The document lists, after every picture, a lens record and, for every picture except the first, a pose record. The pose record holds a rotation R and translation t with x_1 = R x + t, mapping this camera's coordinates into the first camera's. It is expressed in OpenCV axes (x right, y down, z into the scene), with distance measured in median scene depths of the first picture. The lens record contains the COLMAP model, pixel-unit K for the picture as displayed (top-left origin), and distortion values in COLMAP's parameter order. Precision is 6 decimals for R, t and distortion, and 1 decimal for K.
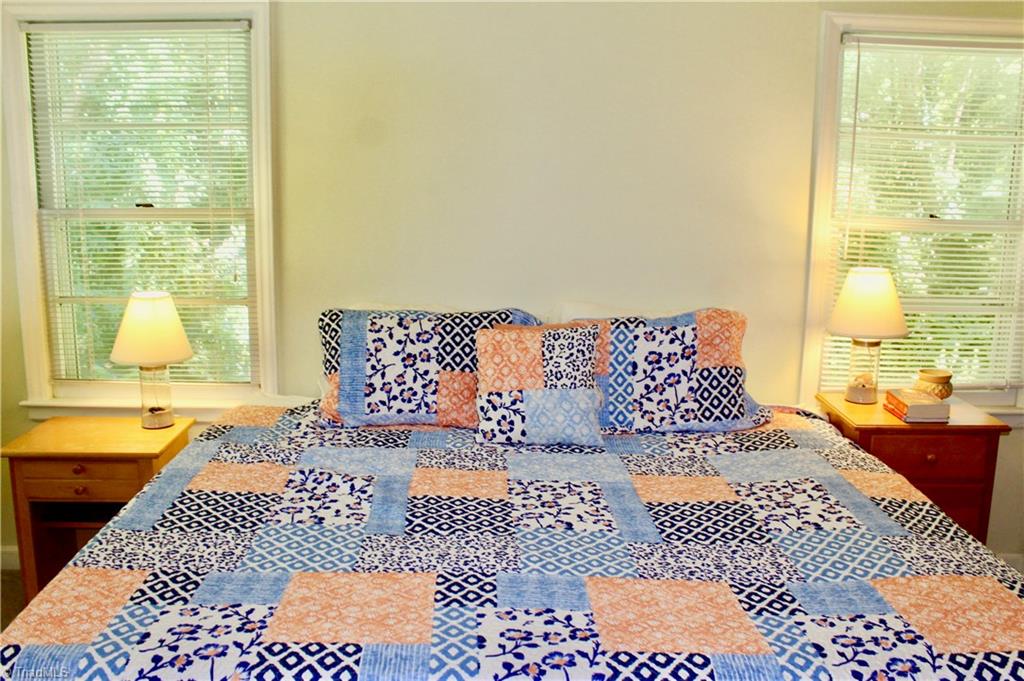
lens RADIAL K [[880.5, 0, 512.0], [0, 880.5, 340.5], [0, 0, 1]] dist [-0.156582, 0.112628]
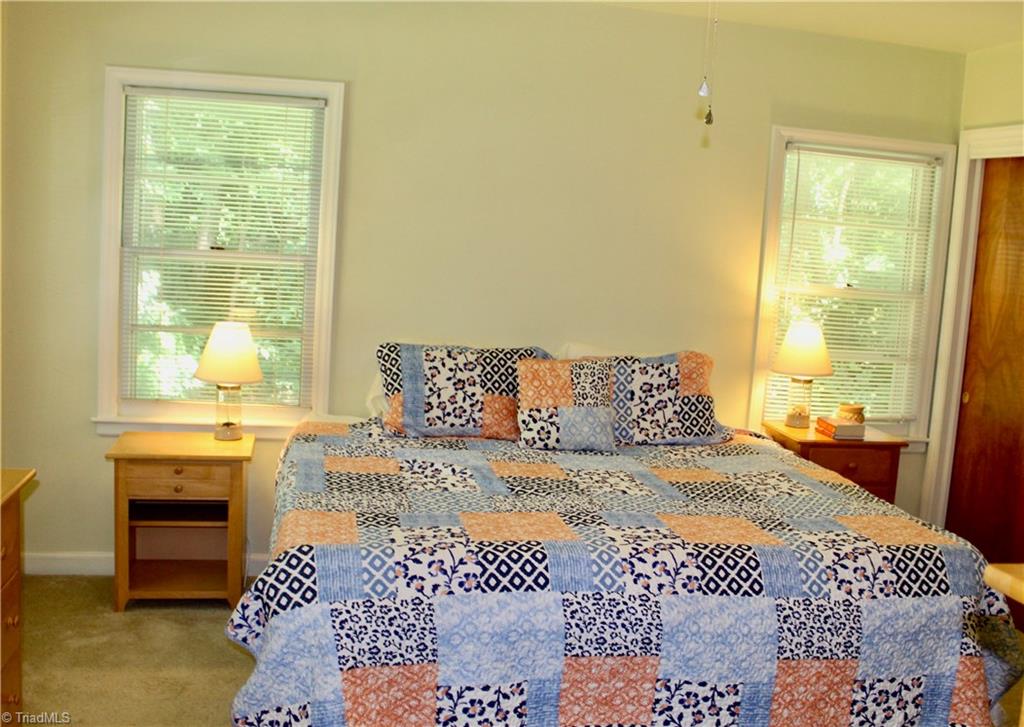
lens RADIAL K [[1048.4, 0, 512.0], [0, 1048.4, 363.5], [0, 0, 1]] dist [-0.145007, 0.006724]
pose [[0.981735, 0.027795, 0.188213, -0.323513], [-0.015837, 0.997777, -0.064740, 0.087624], [-0.189593, 0.060576, 0.979992, -0.466744]]
